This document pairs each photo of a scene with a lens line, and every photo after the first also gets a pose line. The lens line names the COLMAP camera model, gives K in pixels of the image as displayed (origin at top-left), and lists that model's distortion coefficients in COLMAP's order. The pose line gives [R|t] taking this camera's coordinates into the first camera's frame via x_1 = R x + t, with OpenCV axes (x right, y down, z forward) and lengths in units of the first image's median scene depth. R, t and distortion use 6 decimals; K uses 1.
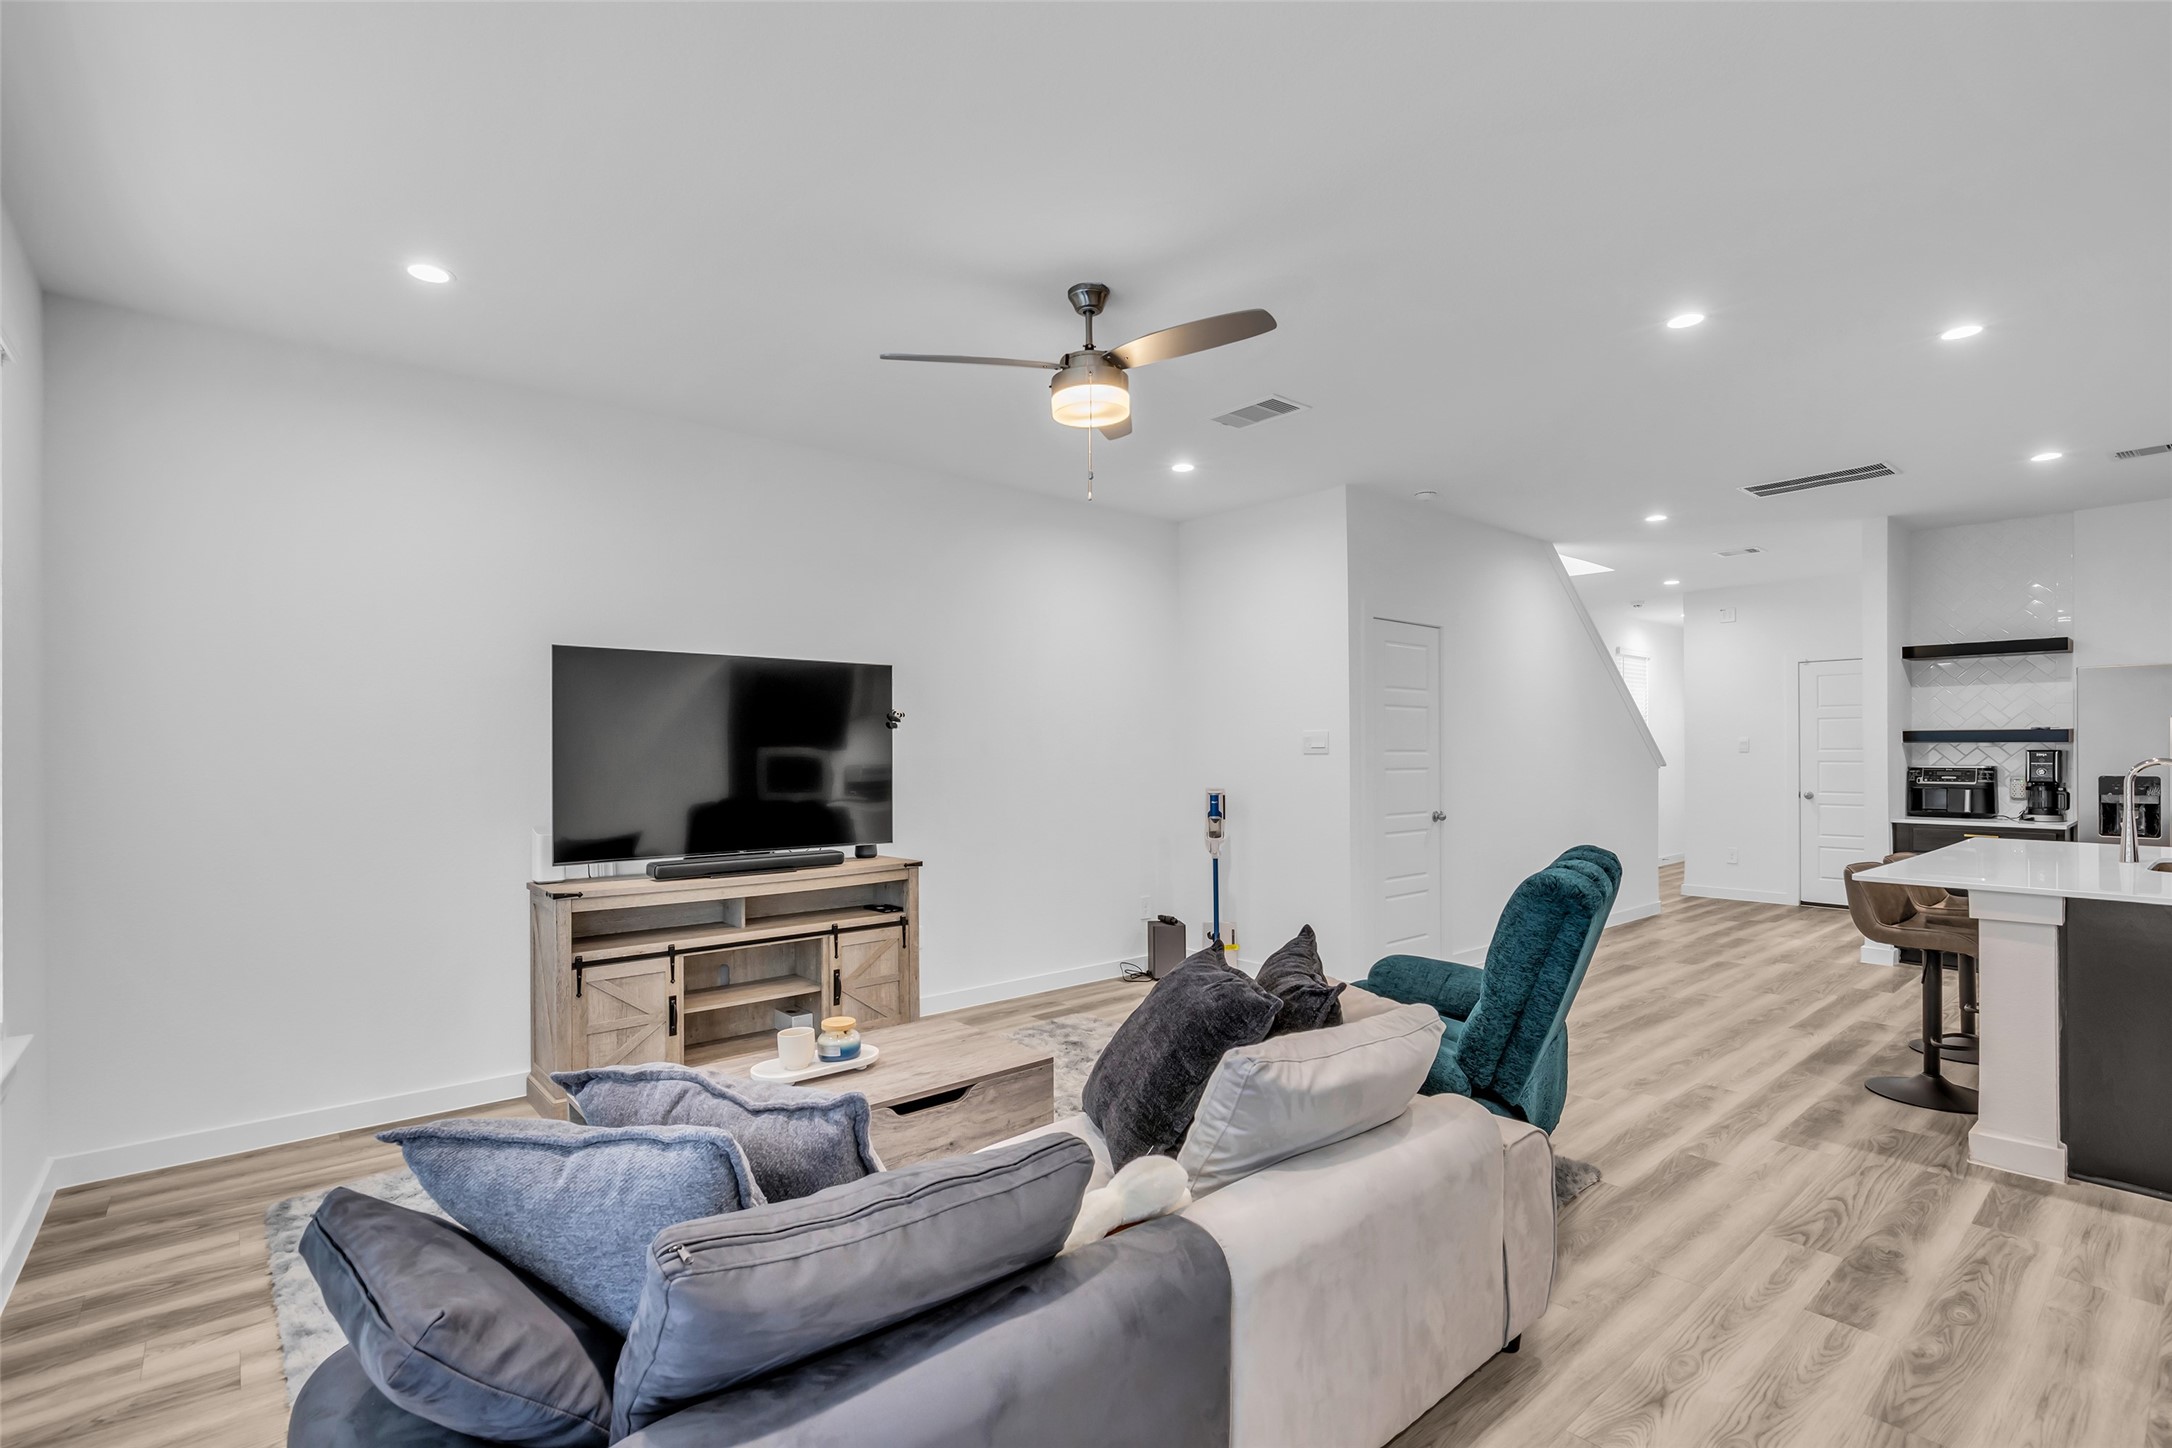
lens RADIAL K [[1000.1, 0, 1082.7], [0, 1000.1, 738.1], [0, 0, 1]] dist [-0.015815, 0.005421]
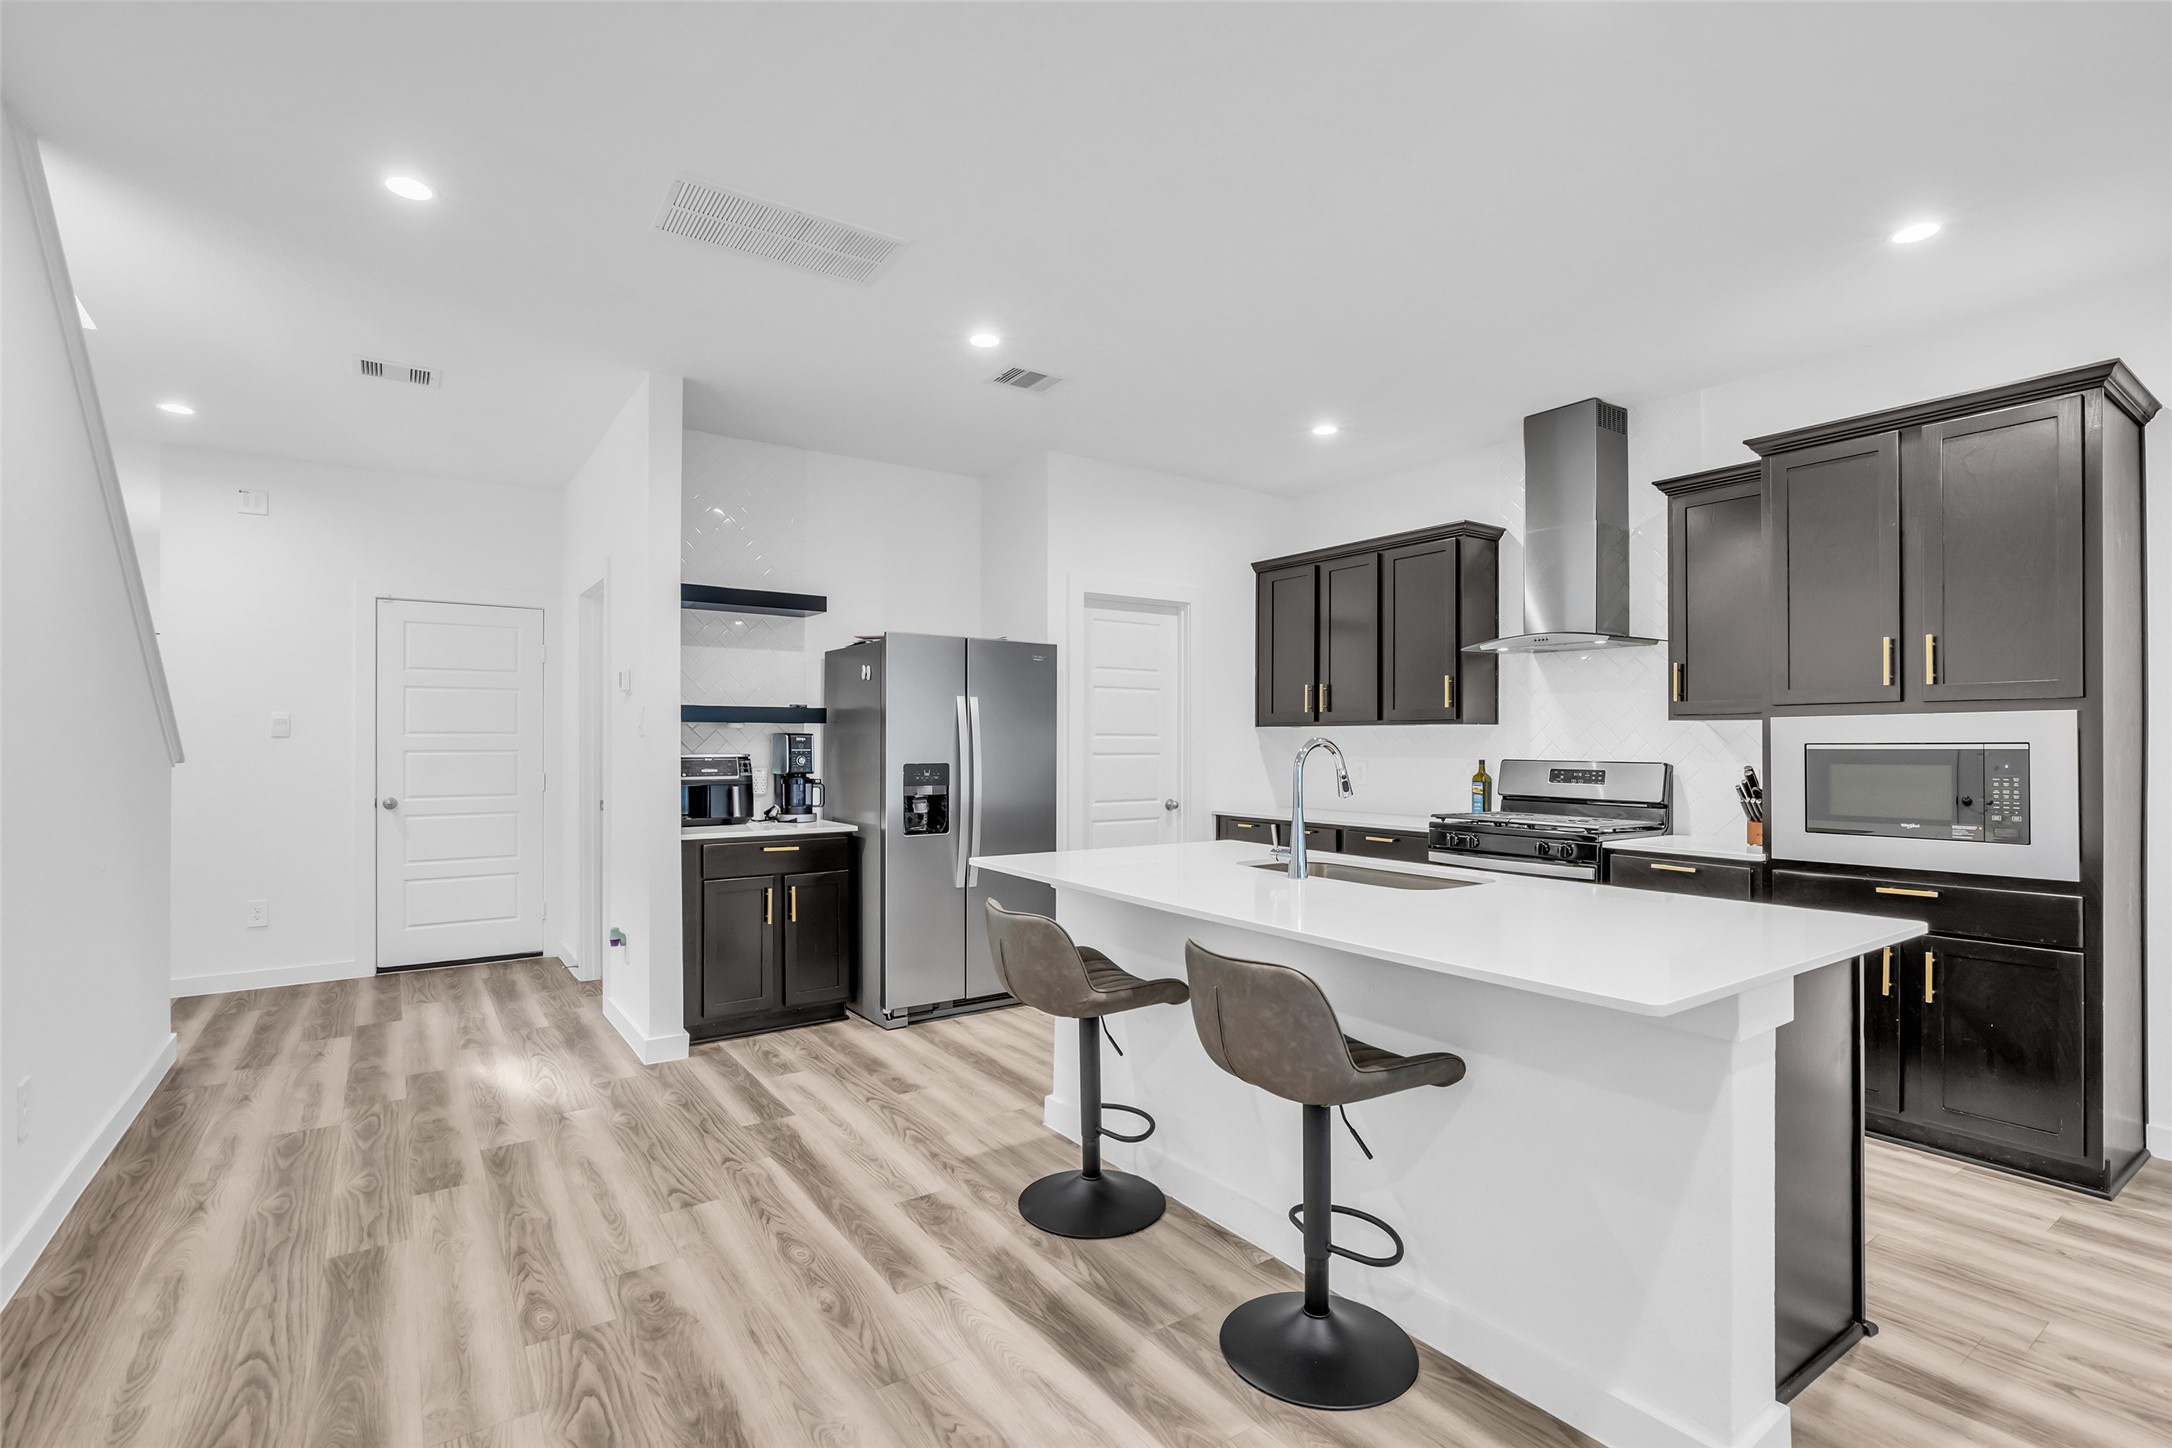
lens RADIAL K [[1000.1, 0, 1079.5], [0, 1000.1, 720.9], [0, 0, 1]] dist [-0.015815, 0.005421]
pose [[0.096742, 0.023159, 0.995040, 0.255825], [-0.013930, 0.999663, -0.021912, 0.023106], [-0.995212, -0.011741, 0.097032, 0.966352]]
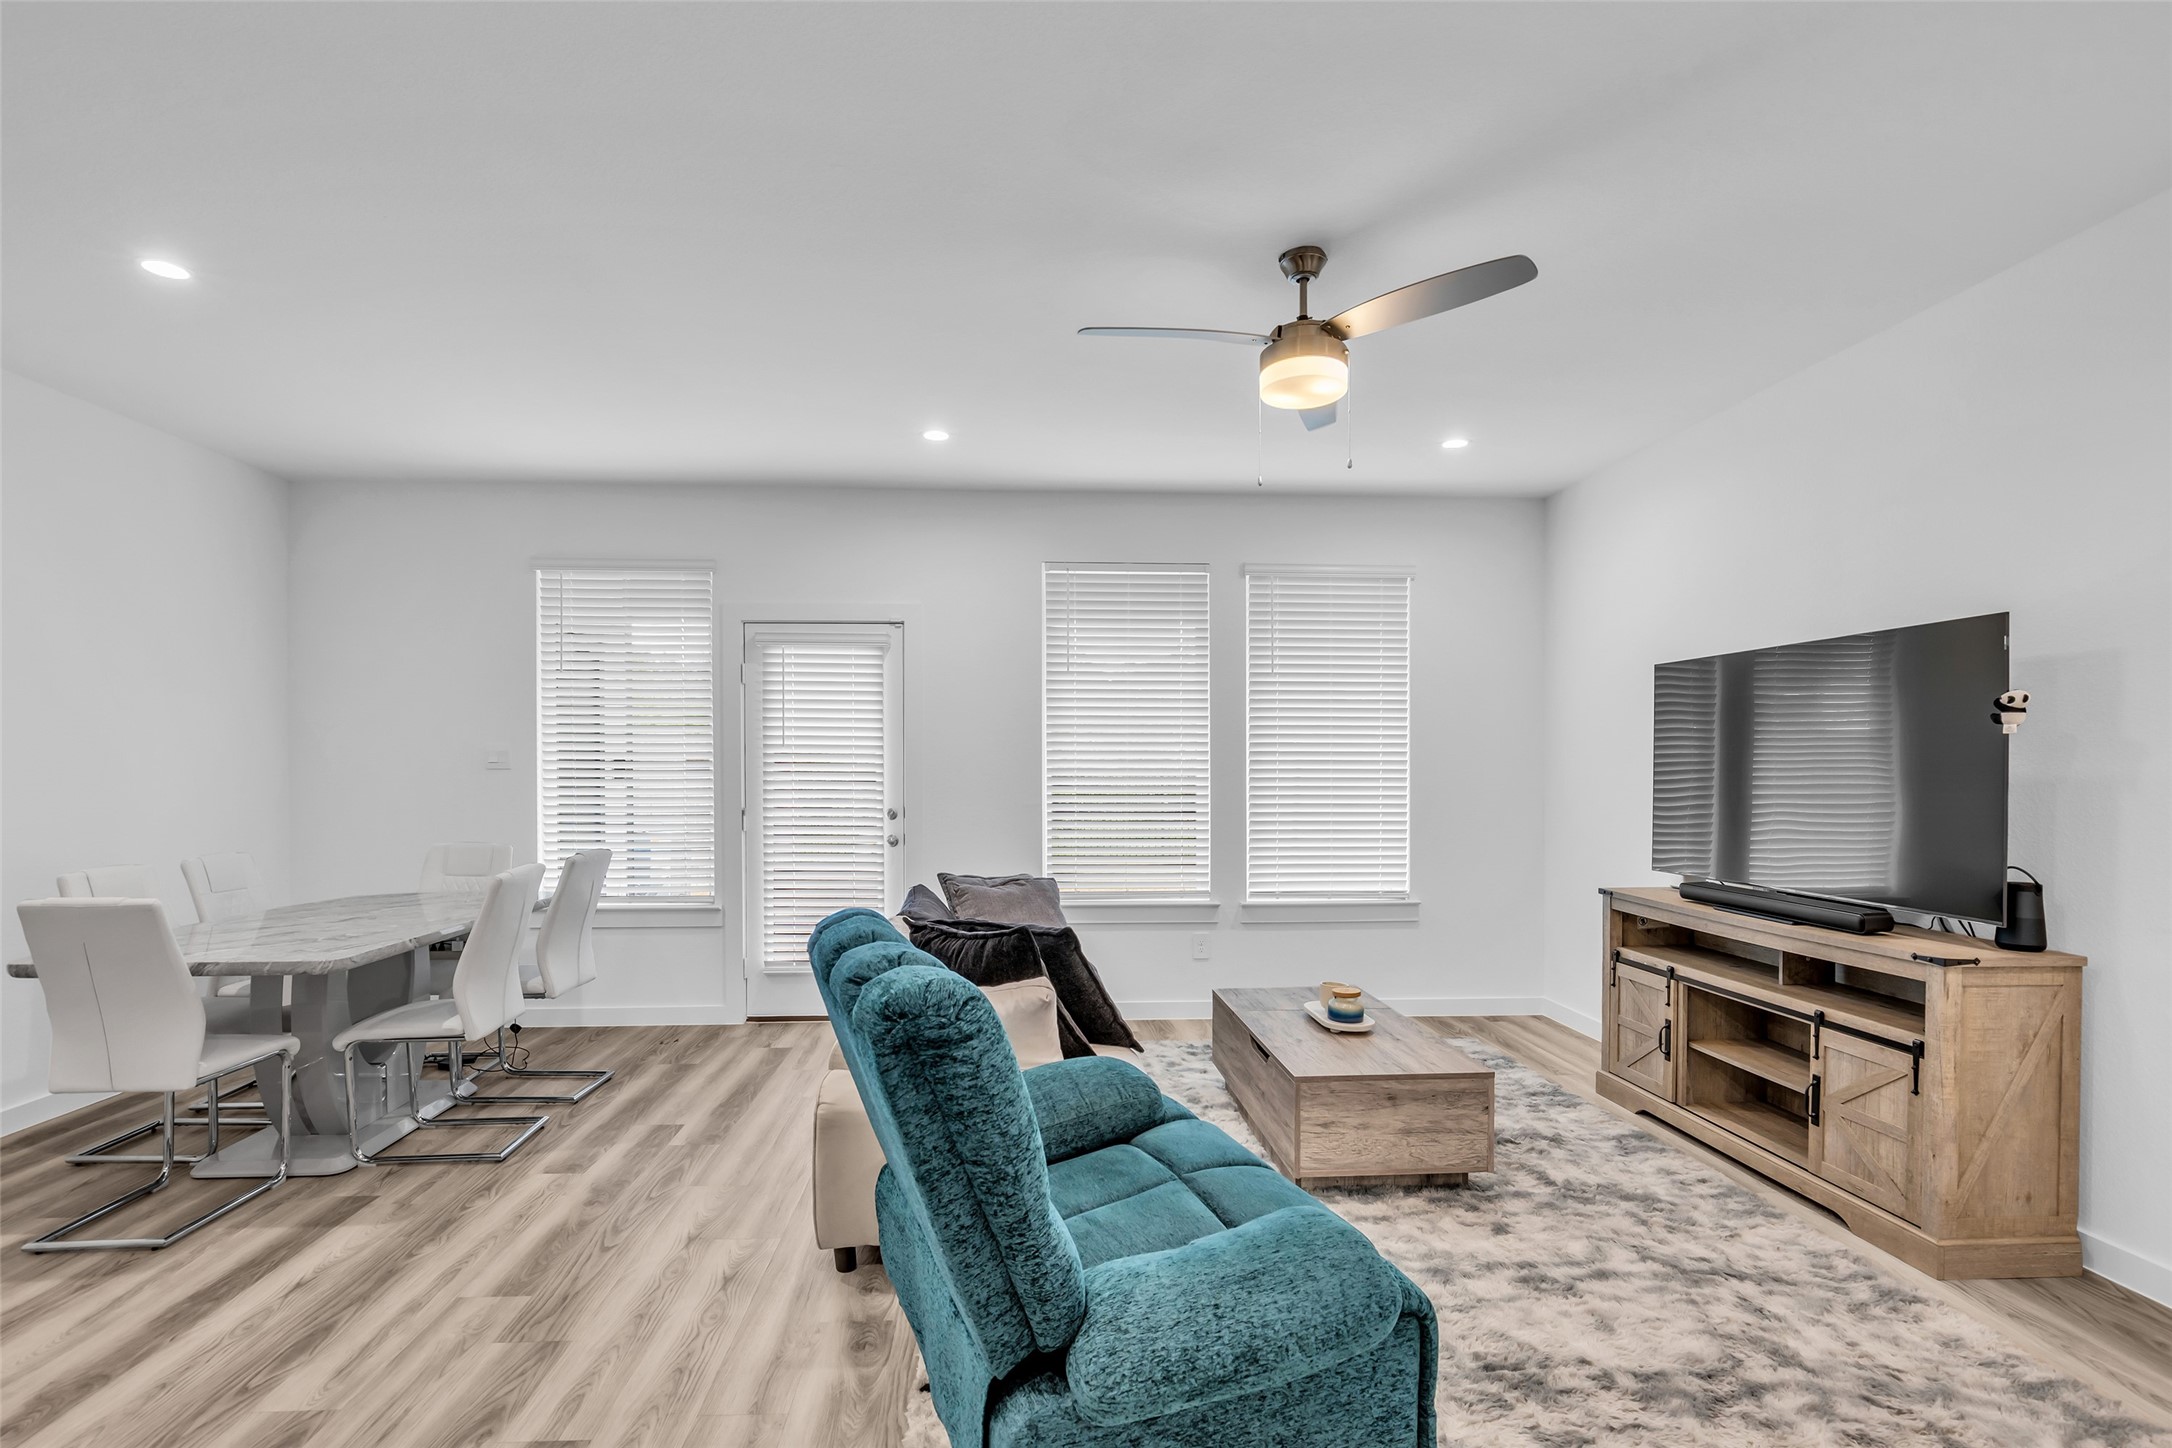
lens RADIAL K [[1022.9, 0, 1062.6], [0, 1022.9, 777.5], [0, 0, 1]] dist [-0.014486, 0.002487]
pose [[-0.607306, 0.012746, -0.794365, 0.637491], [0.011963, 0.999905, 0.006898, 0.011370], [0.794378, -0.005314, -0.607401, 1.010567]]
